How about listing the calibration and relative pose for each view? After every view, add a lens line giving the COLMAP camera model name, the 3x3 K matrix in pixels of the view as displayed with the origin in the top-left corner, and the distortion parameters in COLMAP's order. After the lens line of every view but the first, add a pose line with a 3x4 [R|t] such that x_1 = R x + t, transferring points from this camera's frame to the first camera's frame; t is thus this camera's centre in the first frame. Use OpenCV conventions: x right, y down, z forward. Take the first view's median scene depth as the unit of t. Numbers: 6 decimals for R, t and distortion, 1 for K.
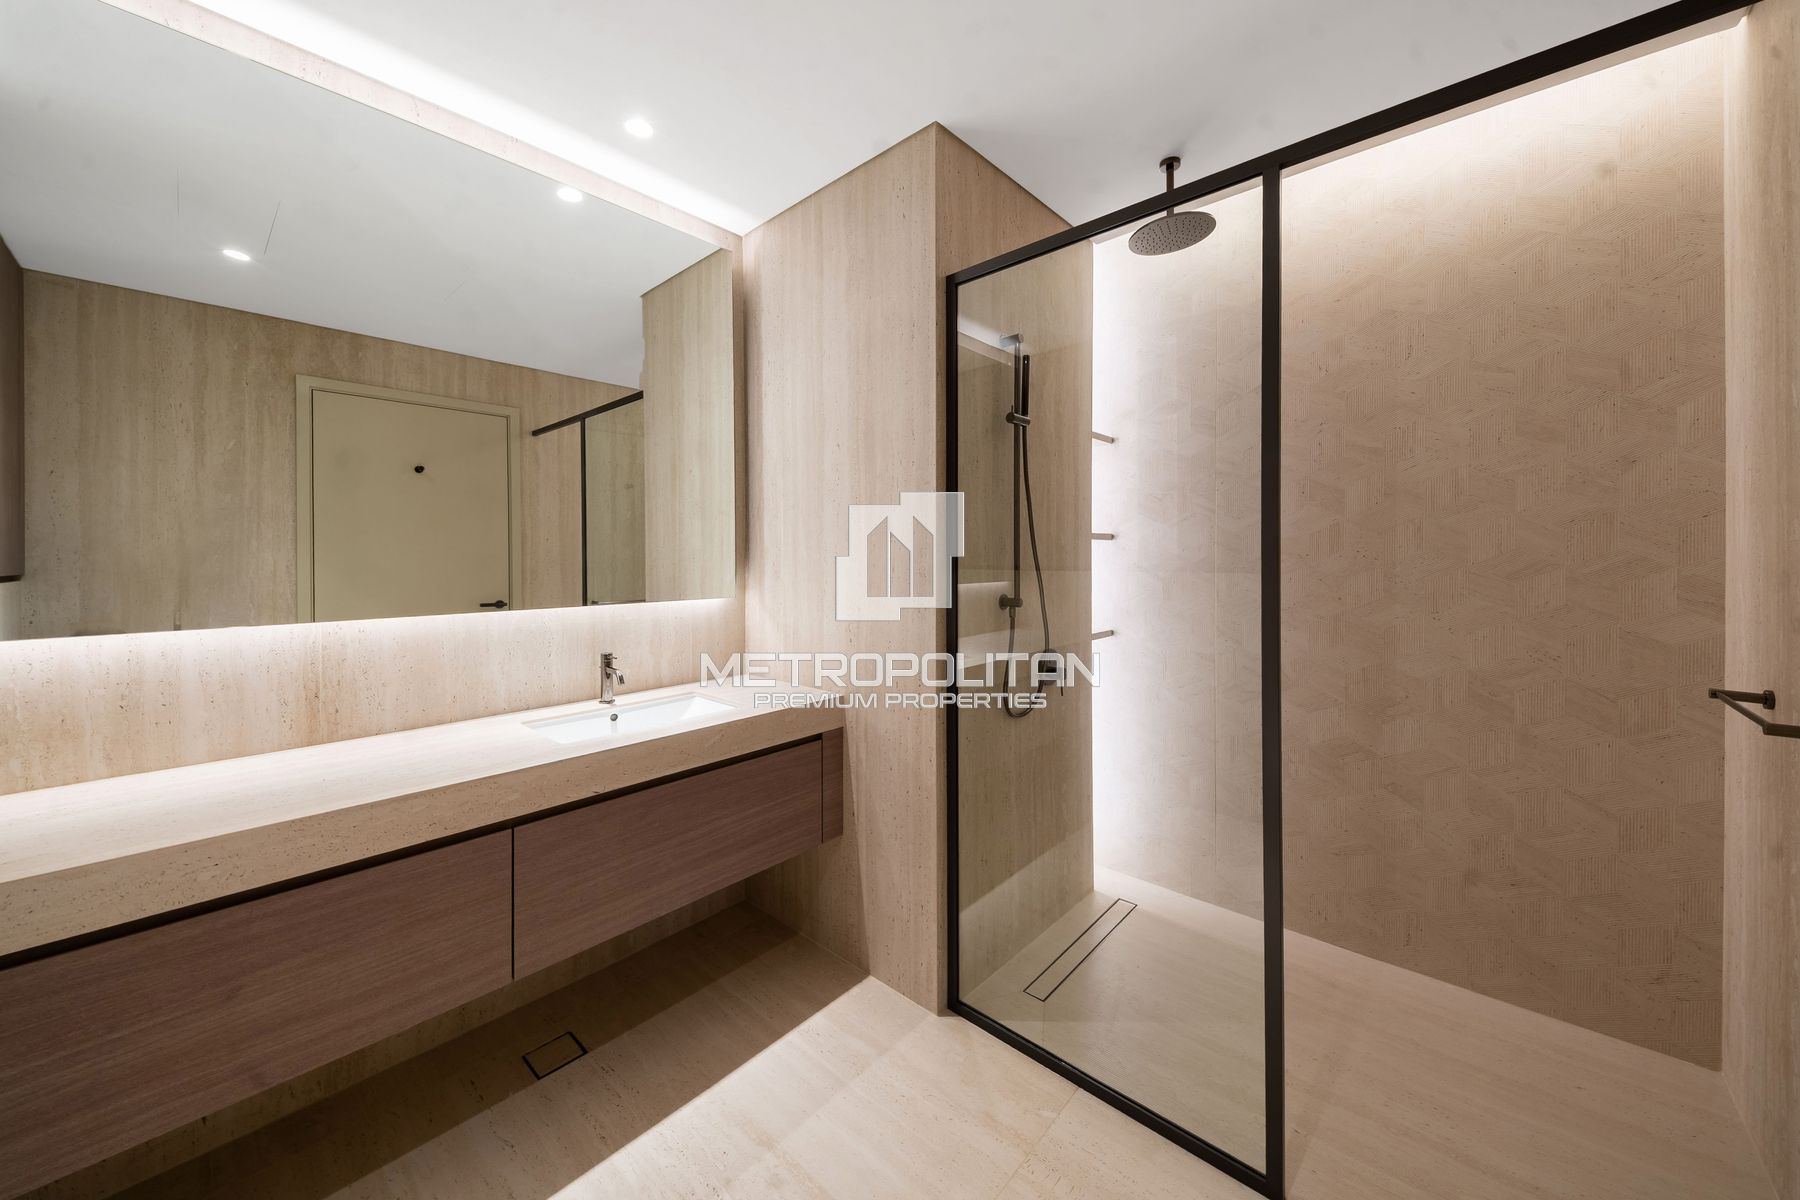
lens RADIAL K [[637.1, 0, 899.5], [0, 637.1, 559.8], [0, 0, 1]] dist [-0.000954, -0.000110]
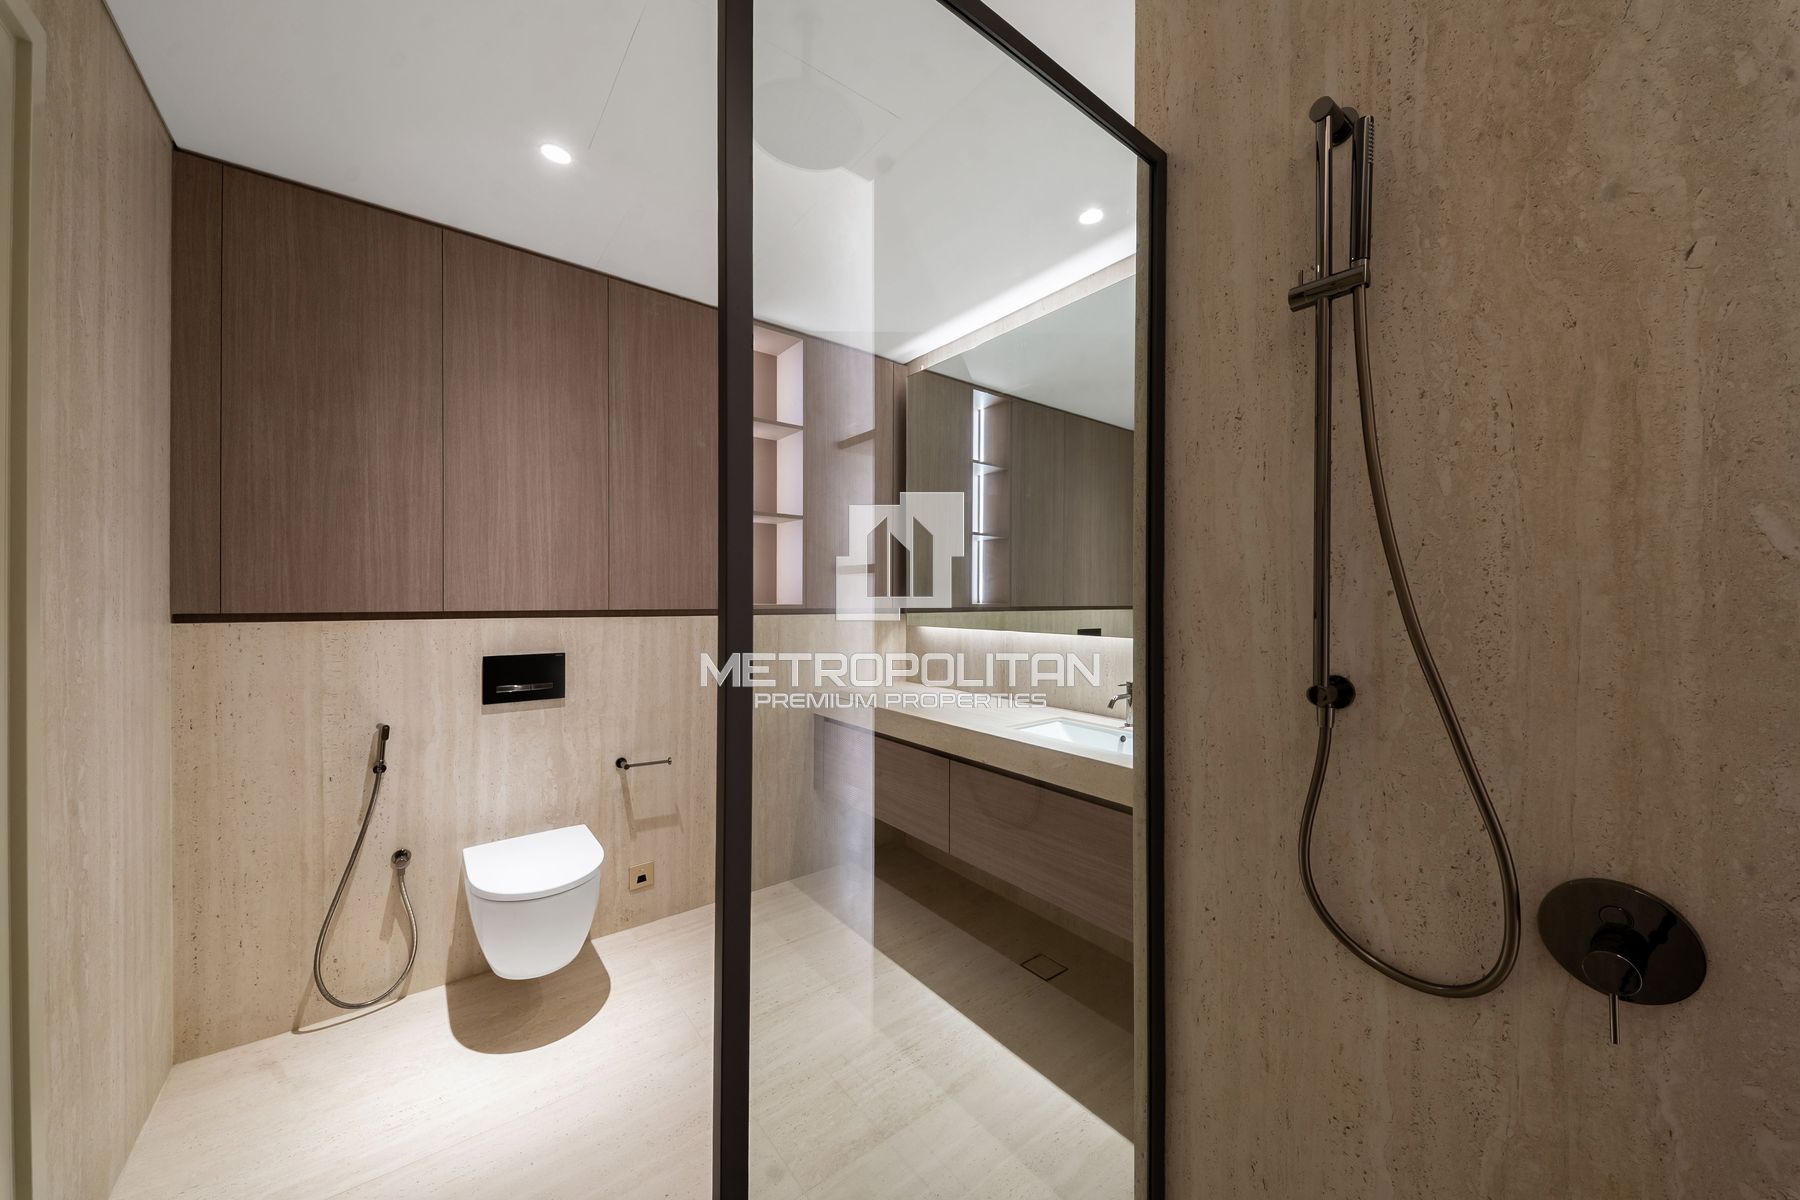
lens RADIAL K [[631.2, 0, 900.0], [0, 631.2, 589.5], [0, 0, 1]] dist [-0.000070, -0.000064]
pose [[-0.176412, -0.007876, -0.984285, 0.841849], [-0.007607, 0.999949, -0.006638, -0.003356], [0.984287, 0.006316, -0.176463, 0.958147]]
